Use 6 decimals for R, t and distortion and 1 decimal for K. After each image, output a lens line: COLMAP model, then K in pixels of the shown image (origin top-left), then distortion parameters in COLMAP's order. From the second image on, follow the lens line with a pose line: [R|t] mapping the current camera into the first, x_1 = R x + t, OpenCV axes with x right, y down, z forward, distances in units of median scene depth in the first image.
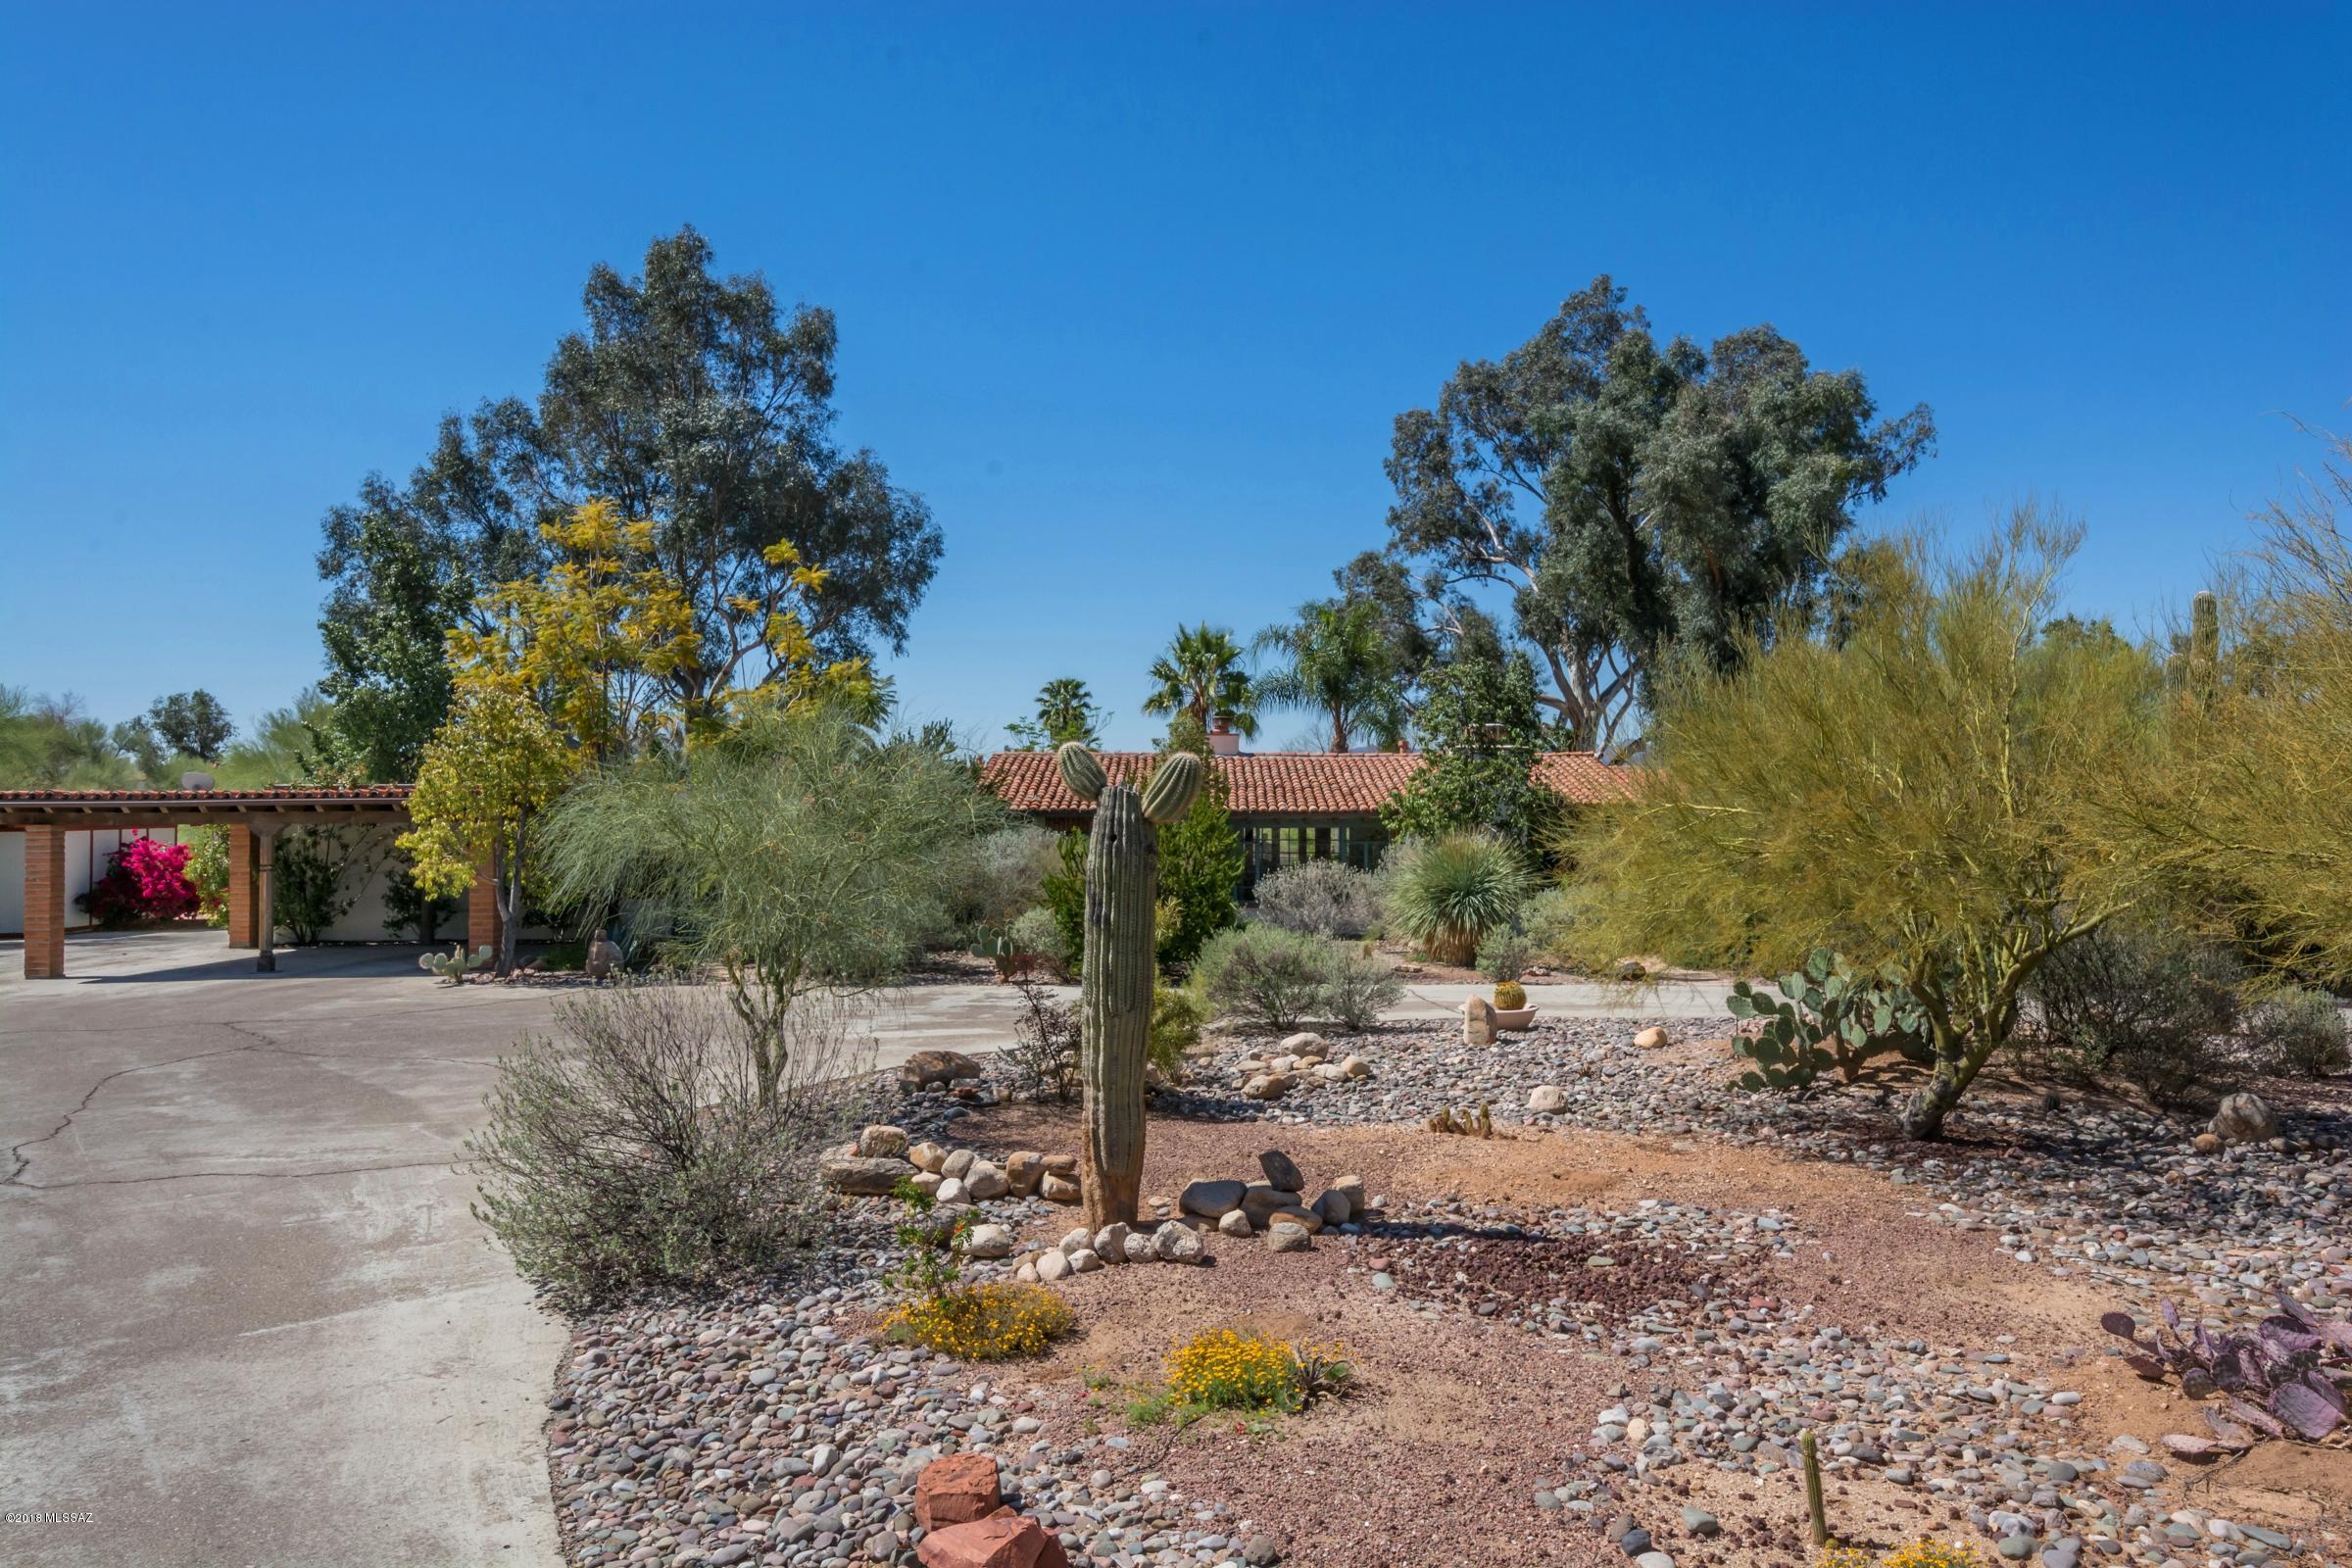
lens RADIAL K [[1611.5, 0, 1176.0], [0, 1611.5, 784.0], [0, 0, 1]] dist [0.008584, 0.001846]
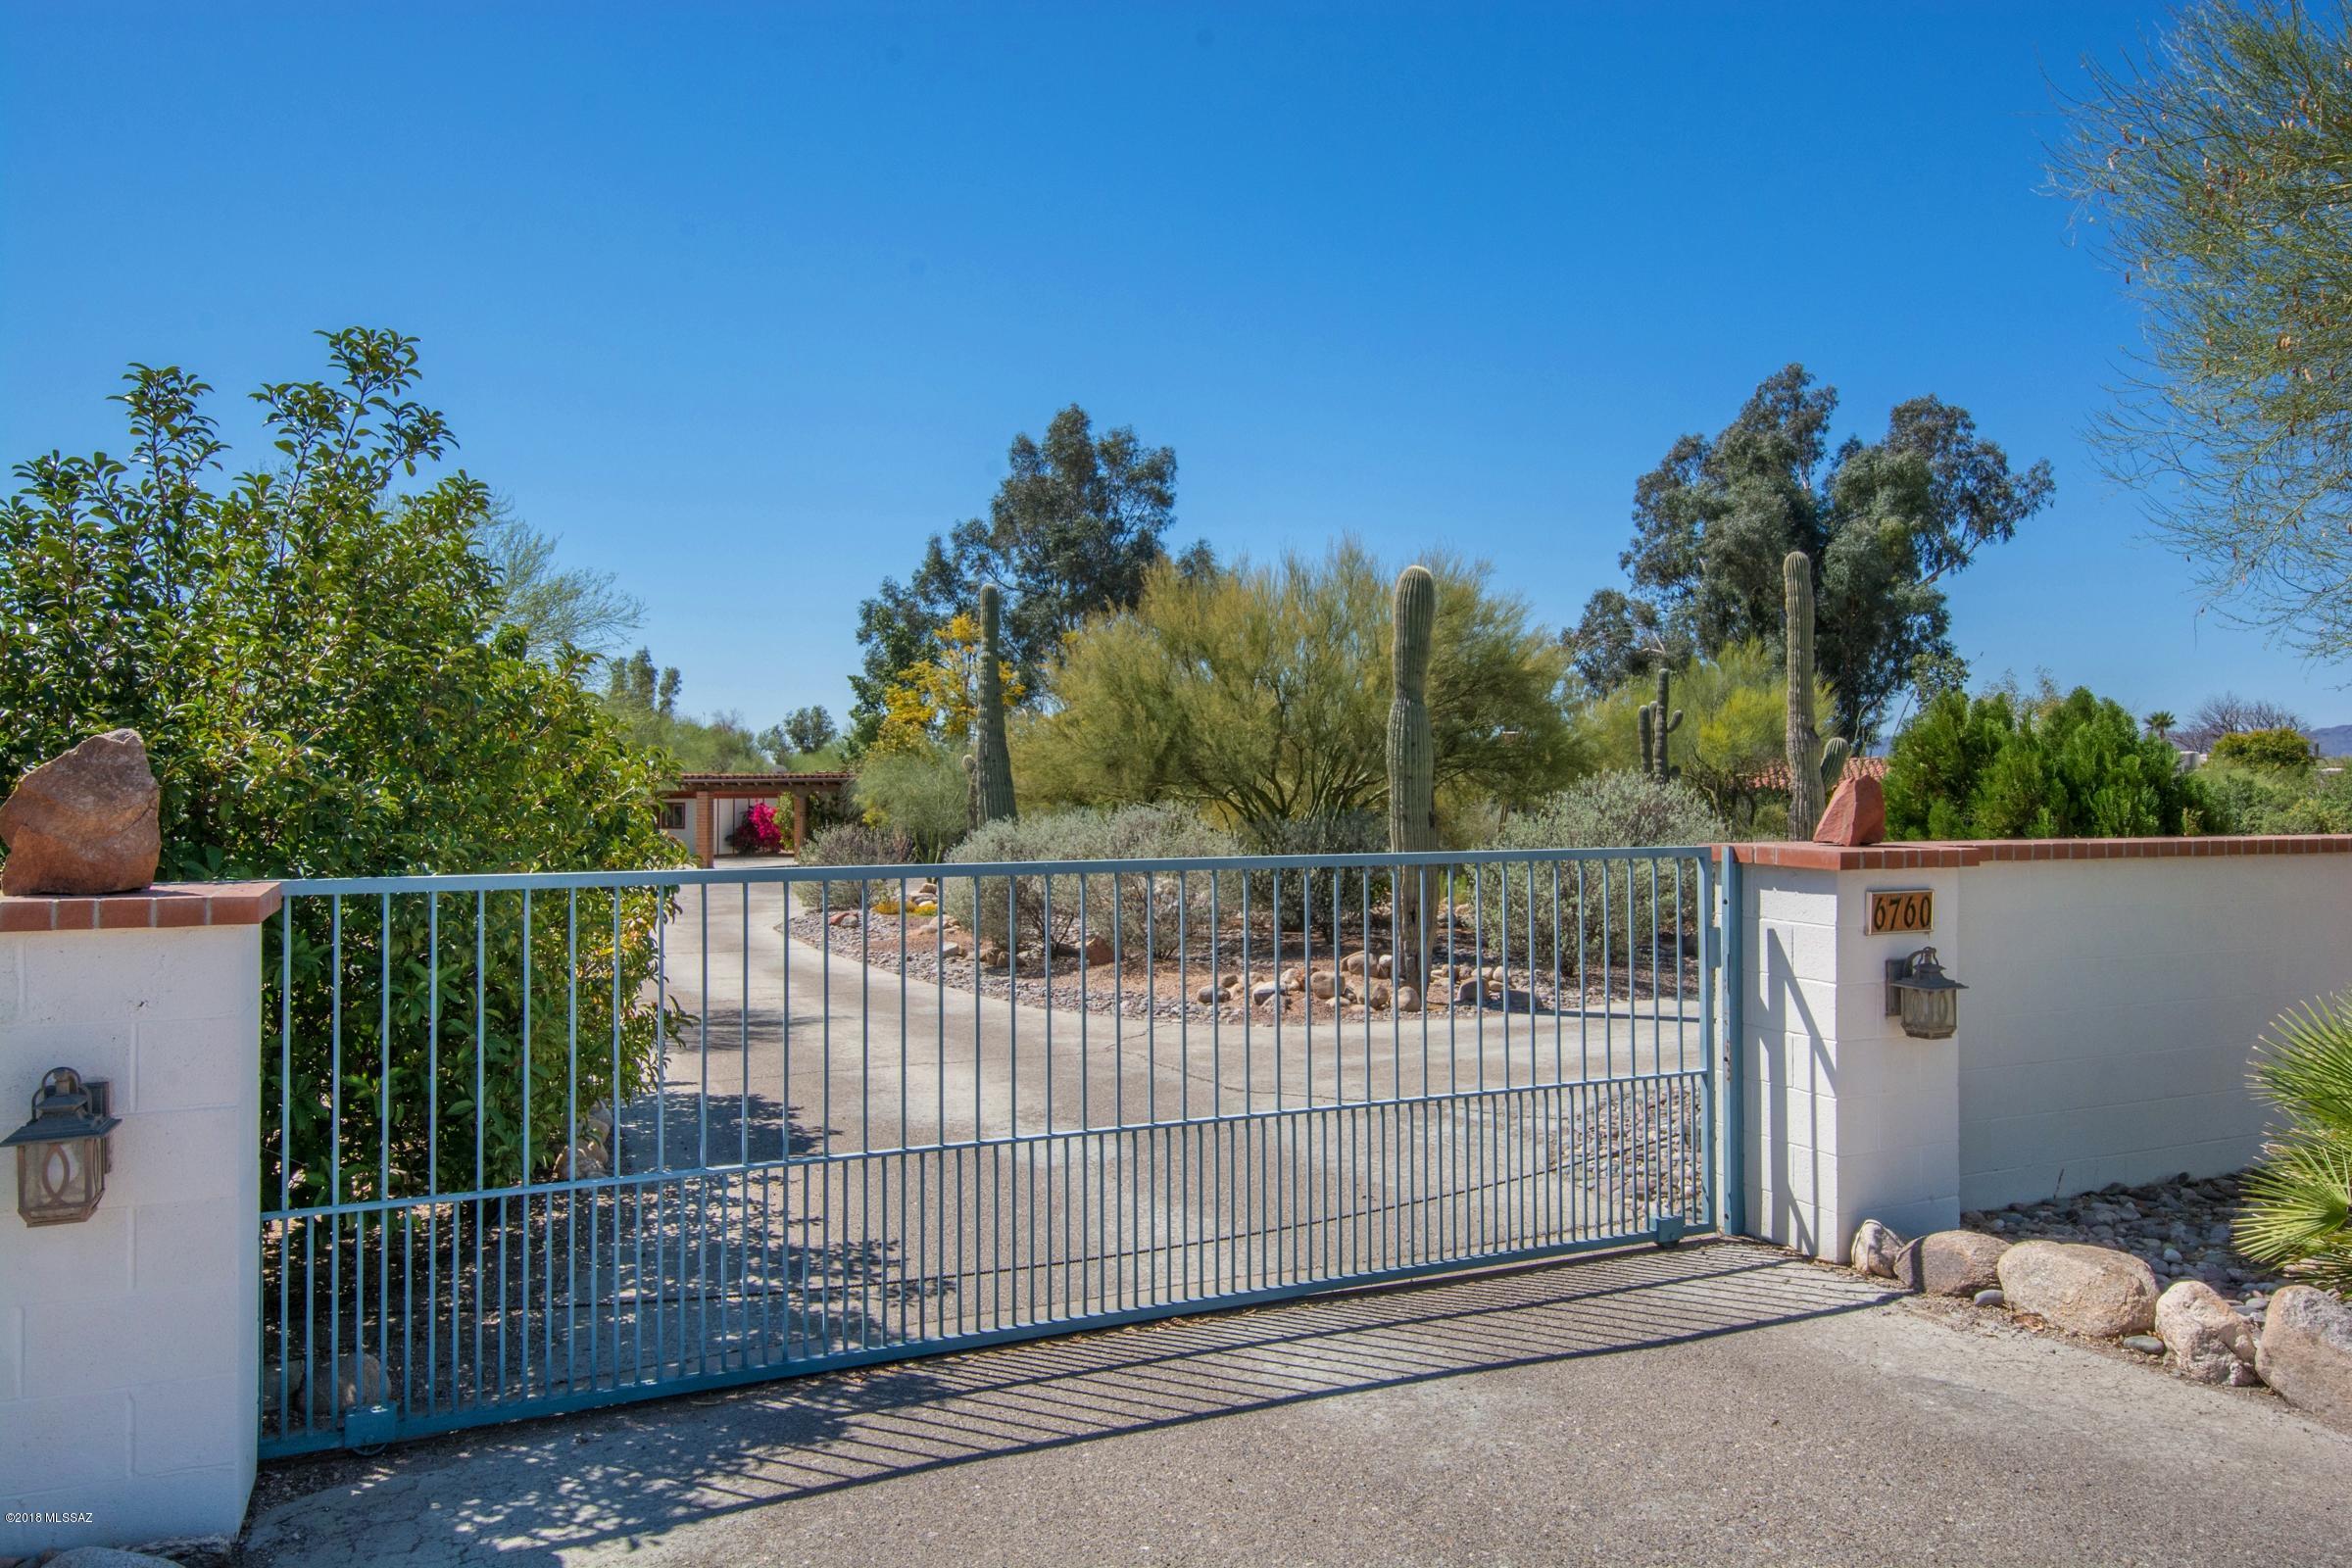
lens RADIAL K [[1534.3, 0, 1212.9], [0, 1534.3, 781.0], [0, 0, 1]] dist [0.006115, -0.004268]
pose [[0.953821, 0.002316, -0.300366, 0.246626], [-0.001313, 0.999993, 0.003539, 0.002879], [0.300373, -0.002981, 0.953817, -0.325336]]
